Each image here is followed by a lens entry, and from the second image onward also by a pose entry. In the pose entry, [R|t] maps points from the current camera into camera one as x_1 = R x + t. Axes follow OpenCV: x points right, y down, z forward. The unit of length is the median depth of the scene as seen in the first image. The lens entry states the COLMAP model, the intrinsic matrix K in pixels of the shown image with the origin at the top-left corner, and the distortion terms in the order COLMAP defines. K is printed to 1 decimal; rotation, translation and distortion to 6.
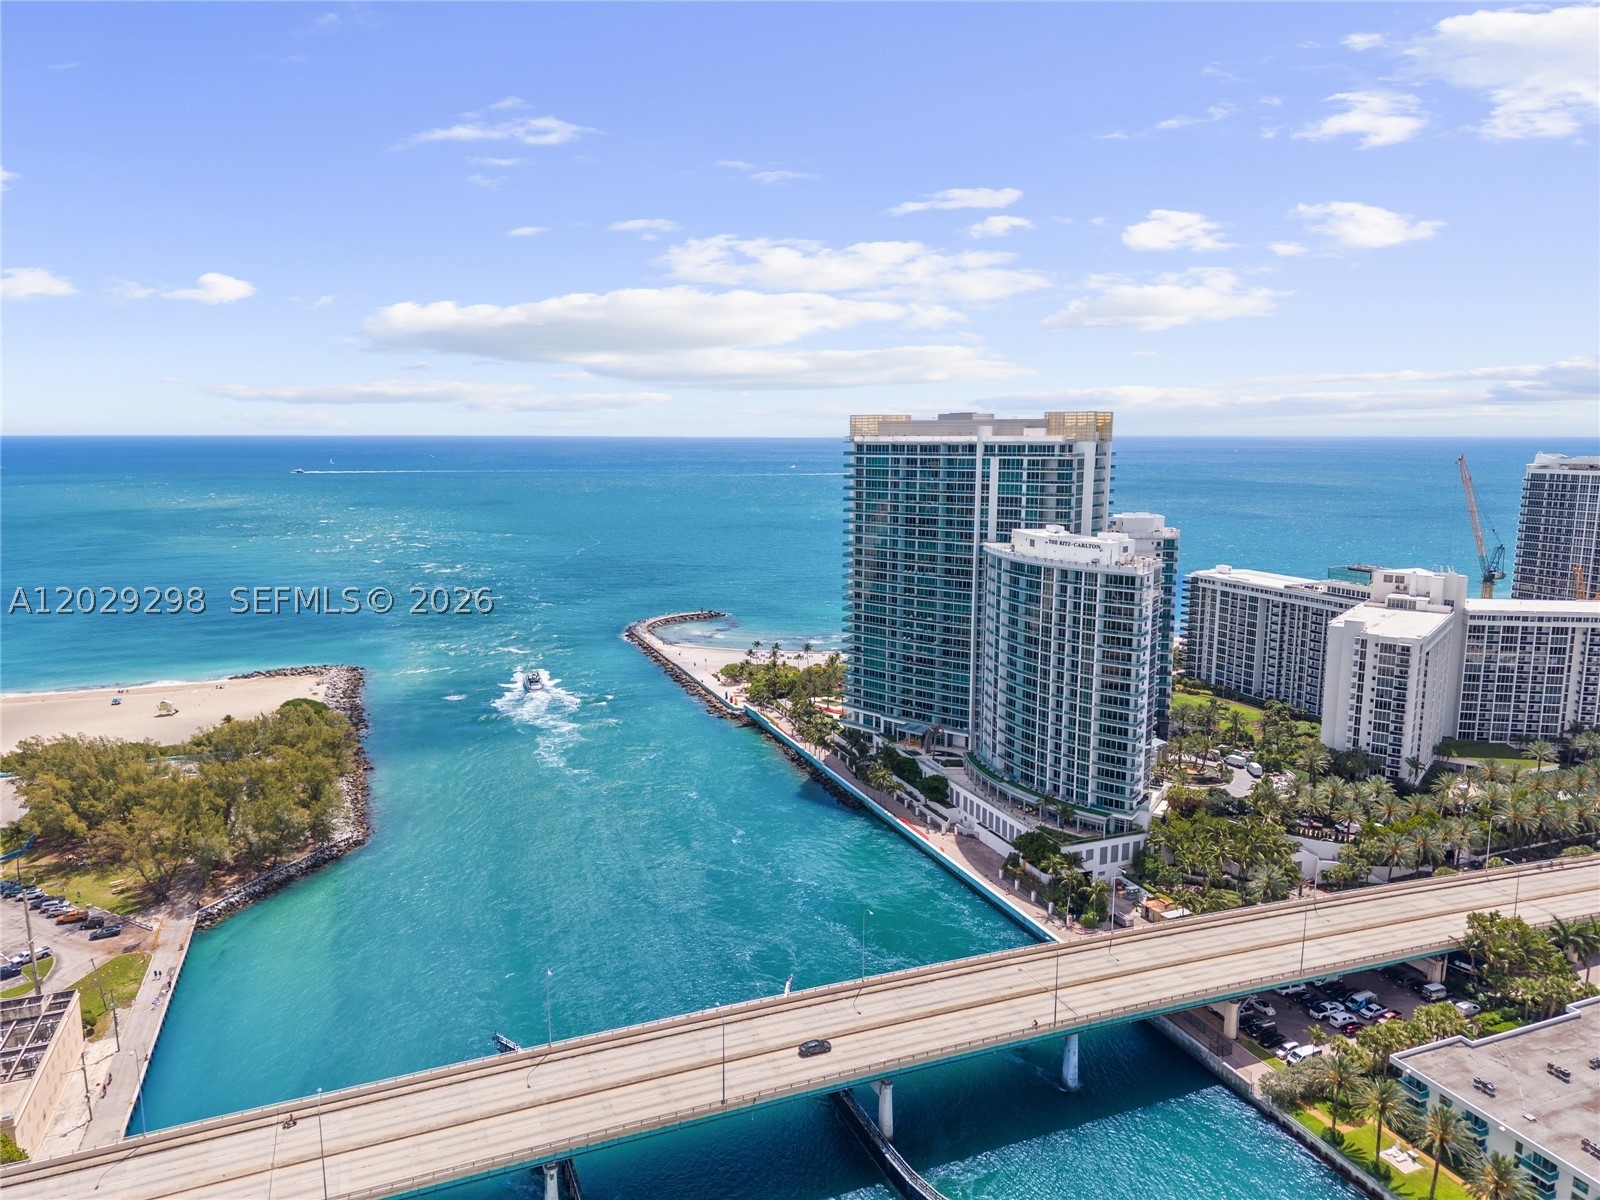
lens RADIAL K [[1085.2, 0, 786.6], [0, 1085.2, 598.8], [0, 0, 1]] dist [0.008137, -0.005363]
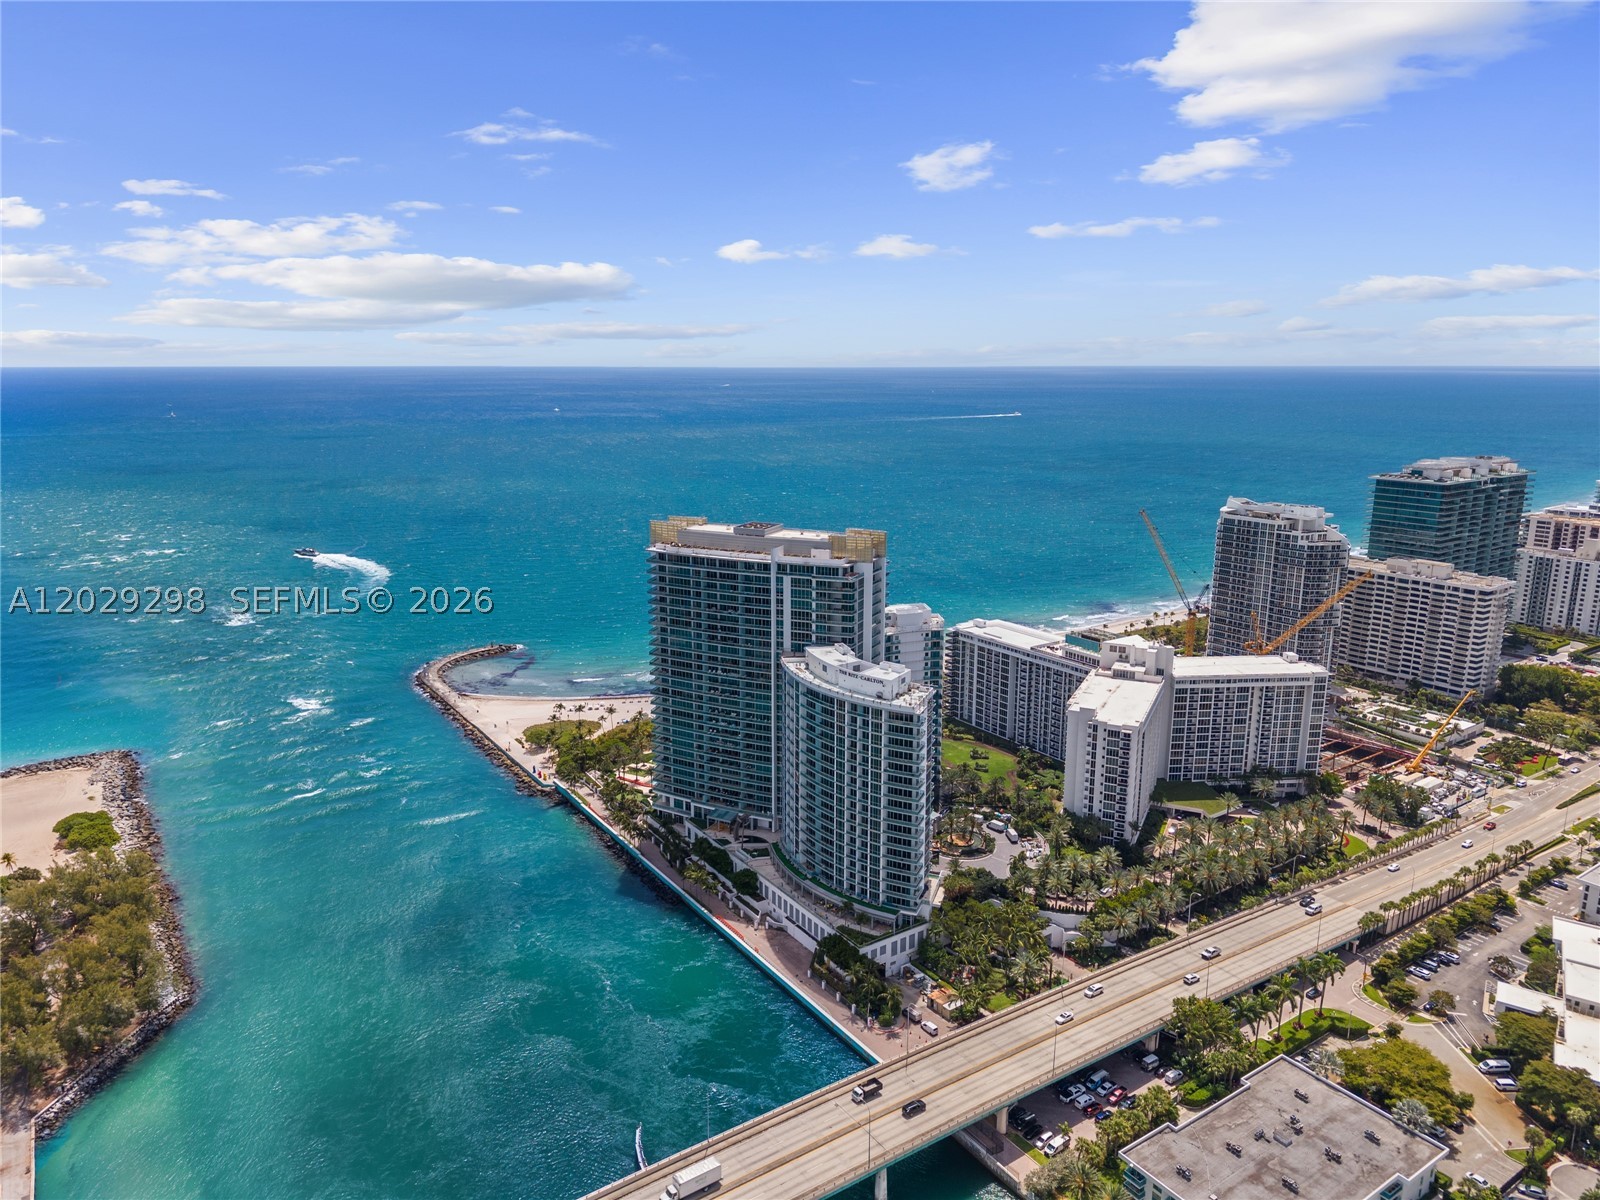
lens RADIAL K [[1085.2, 0, 791.8], [0, 1085.2, 597.8], [0, 0, 1]] dist [0.008137, -0.005363]
pose [[0.976202, -0.041775, 0.212800, -0.053885], [0.029876, 0.997821, 0.058830, -0.236916], [-0.214794, -0.051072, 0.975323, -0.106956]]
